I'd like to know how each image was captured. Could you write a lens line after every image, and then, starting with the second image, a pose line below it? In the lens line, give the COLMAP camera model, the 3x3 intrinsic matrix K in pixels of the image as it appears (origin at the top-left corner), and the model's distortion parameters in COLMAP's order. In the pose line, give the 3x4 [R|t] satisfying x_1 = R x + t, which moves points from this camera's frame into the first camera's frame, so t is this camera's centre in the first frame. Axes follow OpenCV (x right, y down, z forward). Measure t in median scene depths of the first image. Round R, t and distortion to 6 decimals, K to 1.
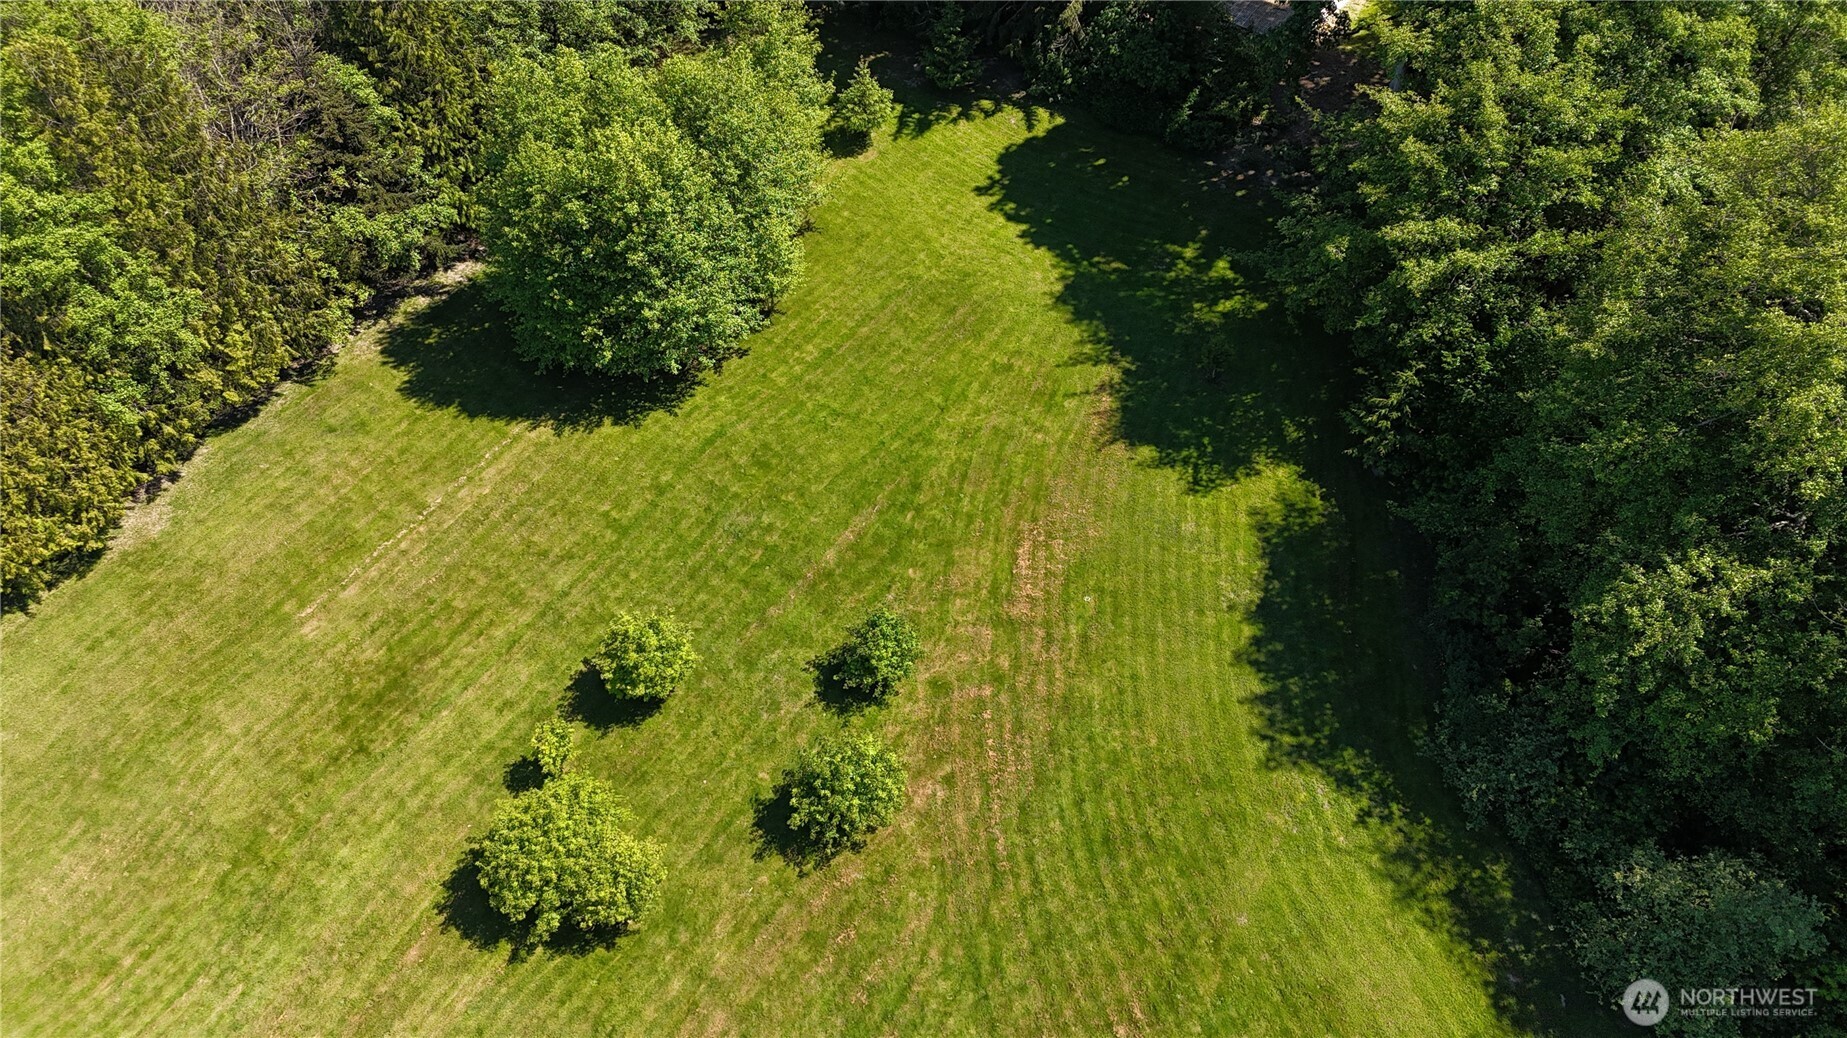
lens RADIAL K [[1324.0, 0, 923.5], [0, 1324.0, 511.4], [0, 0, 1]] dist [0.044159, 0.001241]
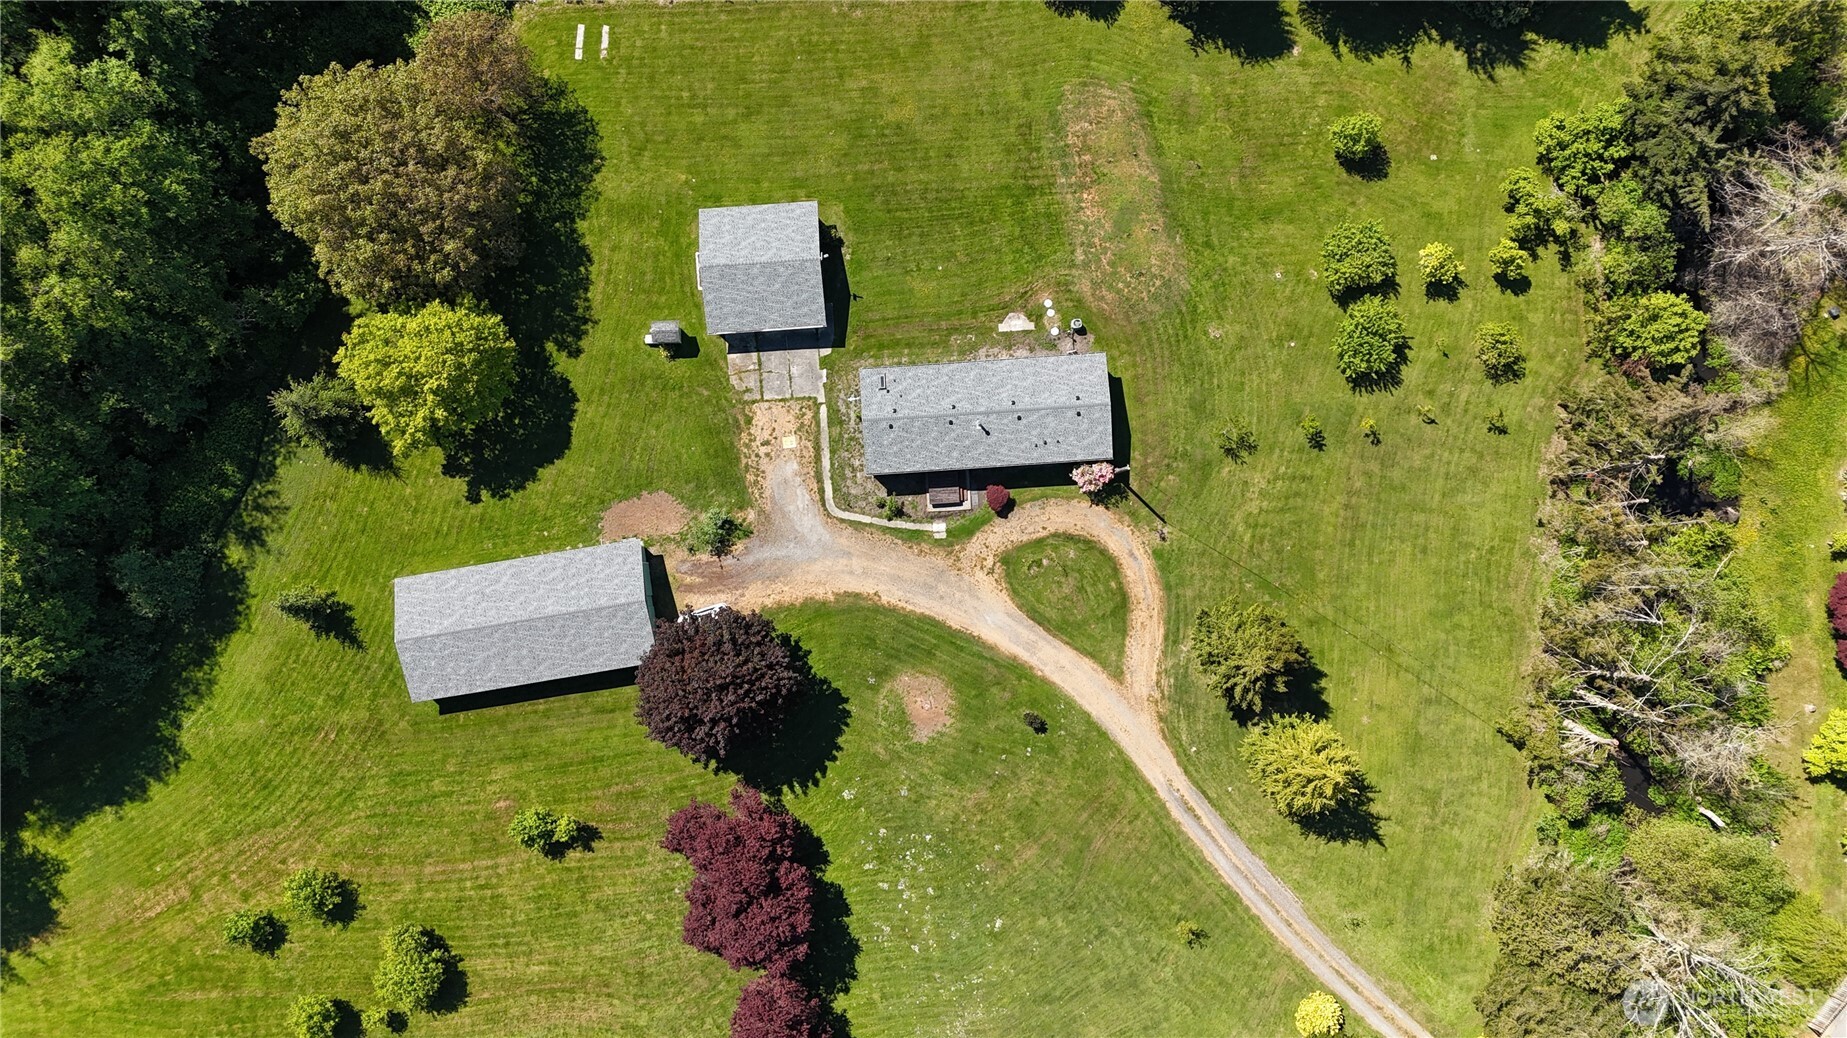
lens RADIAL K [[1324.0, 0, 930.7], [0, 1324.0, 538.6], [0, 0, 1]] dist [0.044159, 0.001241]
pose [[-0.630518, -0.770758, 0.091542, -0.443397], [0.622265, -0.431468, 0.653163, -0.348535], [-0.463934, 0.468794, 0.751663, -1.414353]]
